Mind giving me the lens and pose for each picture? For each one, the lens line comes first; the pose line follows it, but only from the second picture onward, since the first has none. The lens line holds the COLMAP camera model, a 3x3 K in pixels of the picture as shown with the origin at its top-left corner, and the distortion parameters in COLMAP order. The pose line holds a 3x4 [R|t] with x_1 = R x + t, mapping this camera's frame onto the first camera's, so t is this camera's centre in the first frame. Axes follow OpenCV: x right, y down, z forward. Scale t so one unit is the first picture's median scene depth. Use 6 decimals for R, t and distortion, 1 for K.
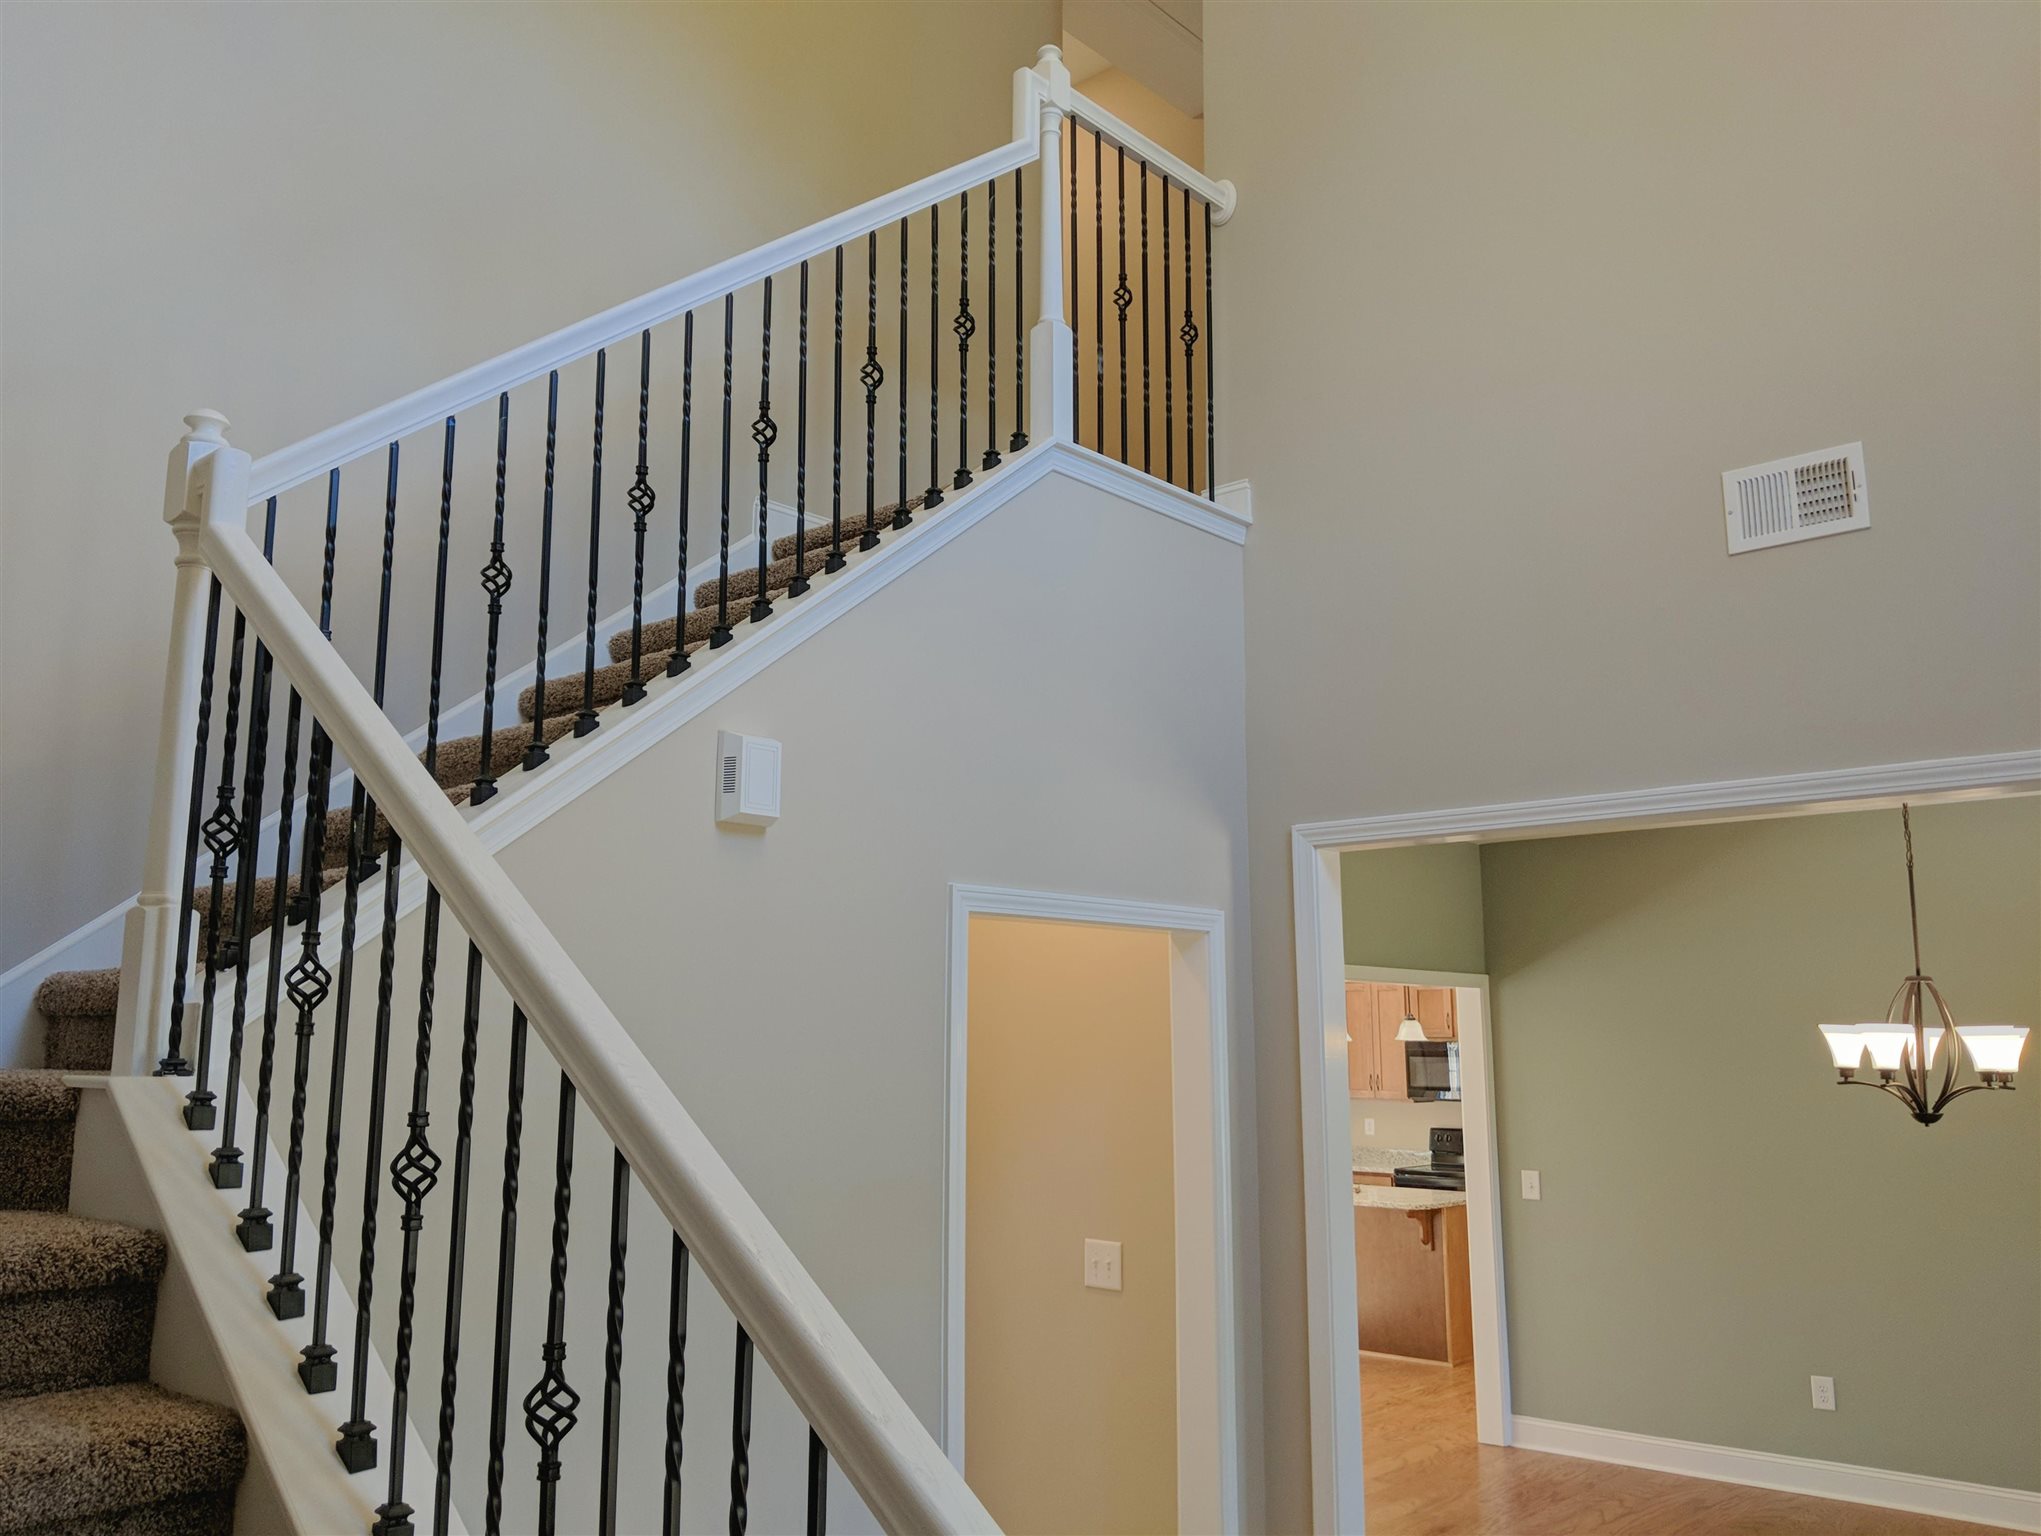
lens RADIAL K [[1667.3, 0, 1013.8], [0, 1667.3, 759.5], [0, 0, 1]] dist [0.025532, -0.074373]
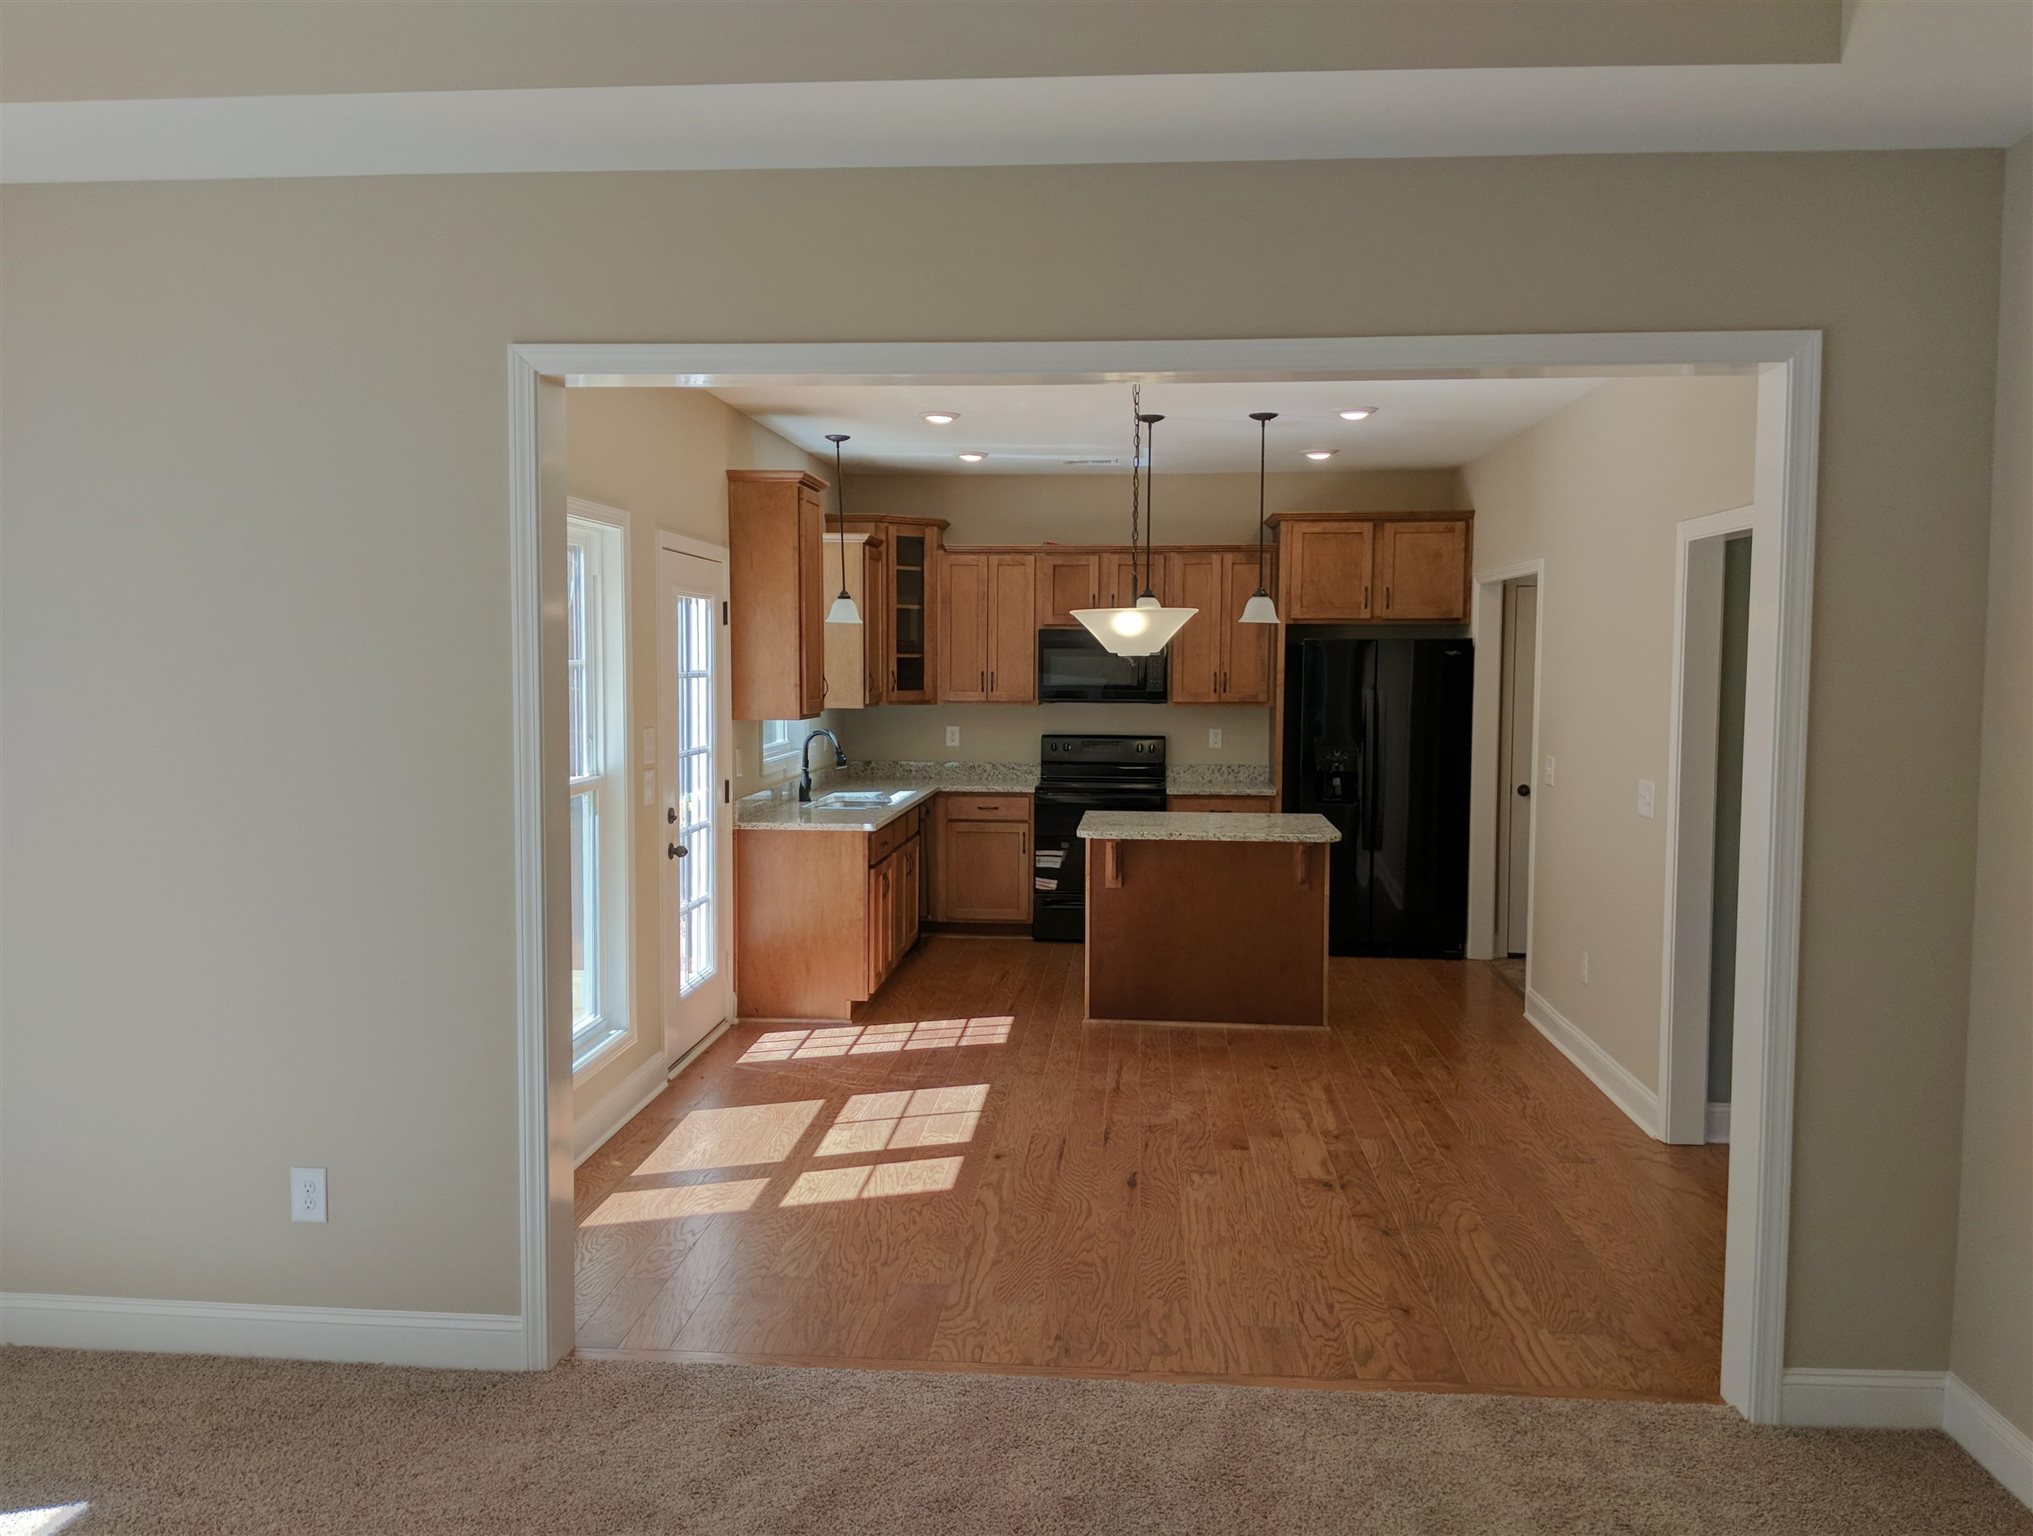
lens RADIAL K [[1660.7, 0, 1003.8], [0, 1660.7, 772.3], [0, 0, 1]] dist [0.025532, -0.074373]
pose [[0.812428, -0.036995, 0.581887, -0.410939], [-0.103178, 0.973113, 0.205924, 0.128539], [-0.573860, -0.227336, 0.786767, 0.649201]]
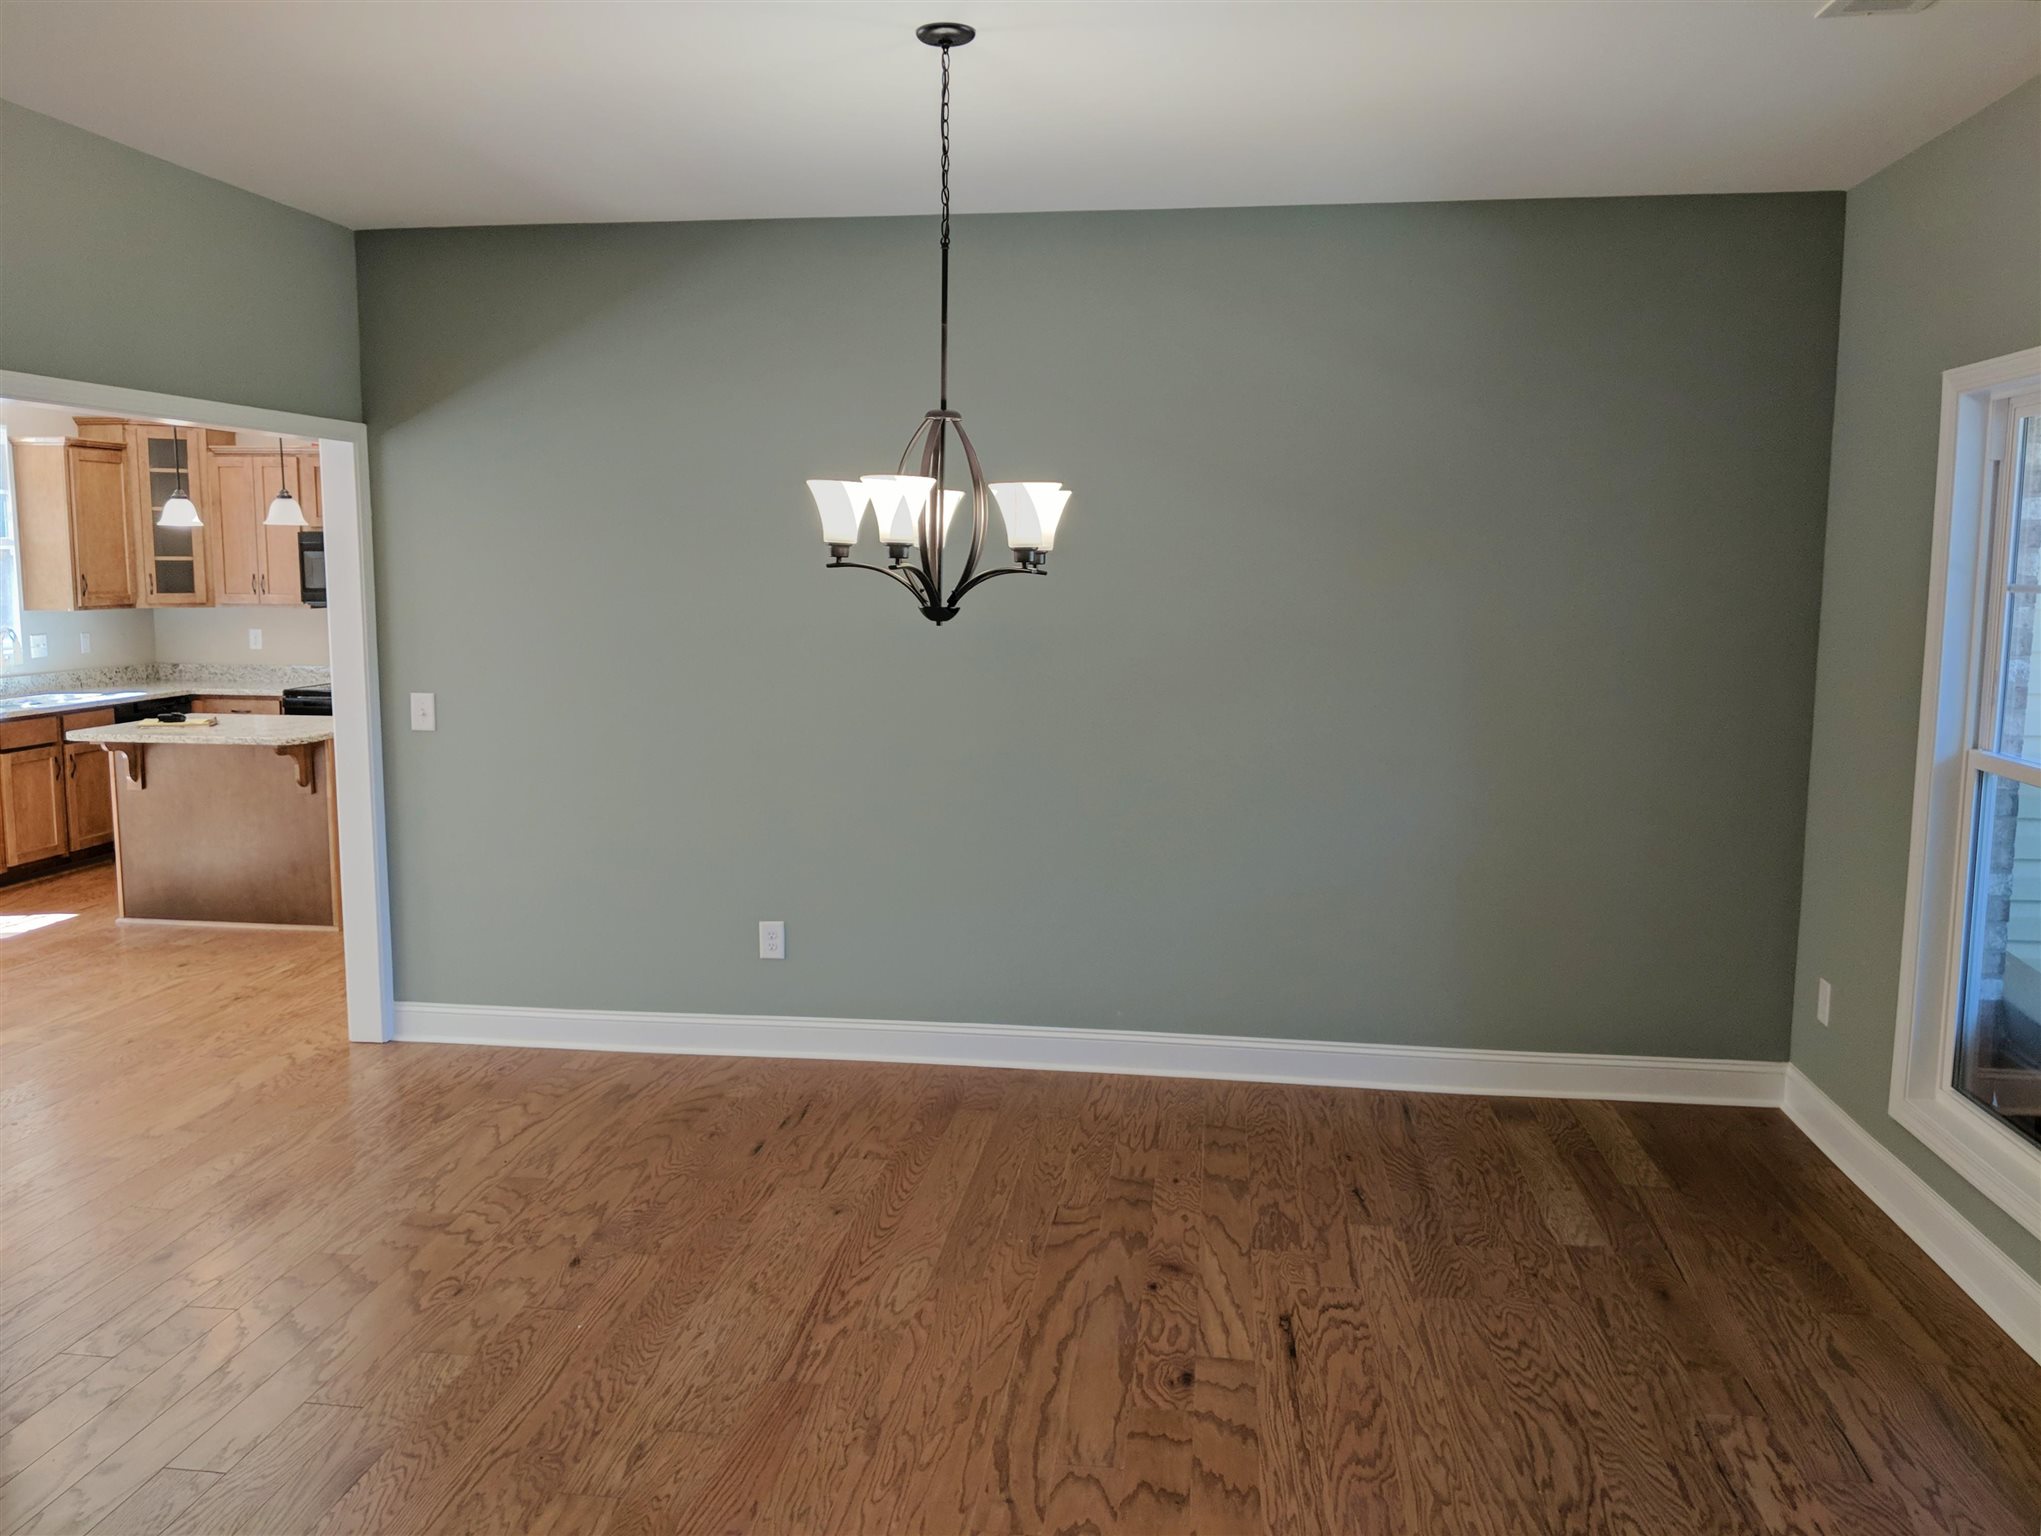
lens RADIAL K [[1667.3, 0, 1041.8], [0, 1667.3, 775.7], [0, 0, 1]] dist [0.025532, -0.074373]
pose [[0.821918, -0.067204, 0.565628, 0.119045], [-0.103379, 0.958924, 0.264153, 0.059965], [-0.560147, -0.275586, 0.781209, 0.269856]]
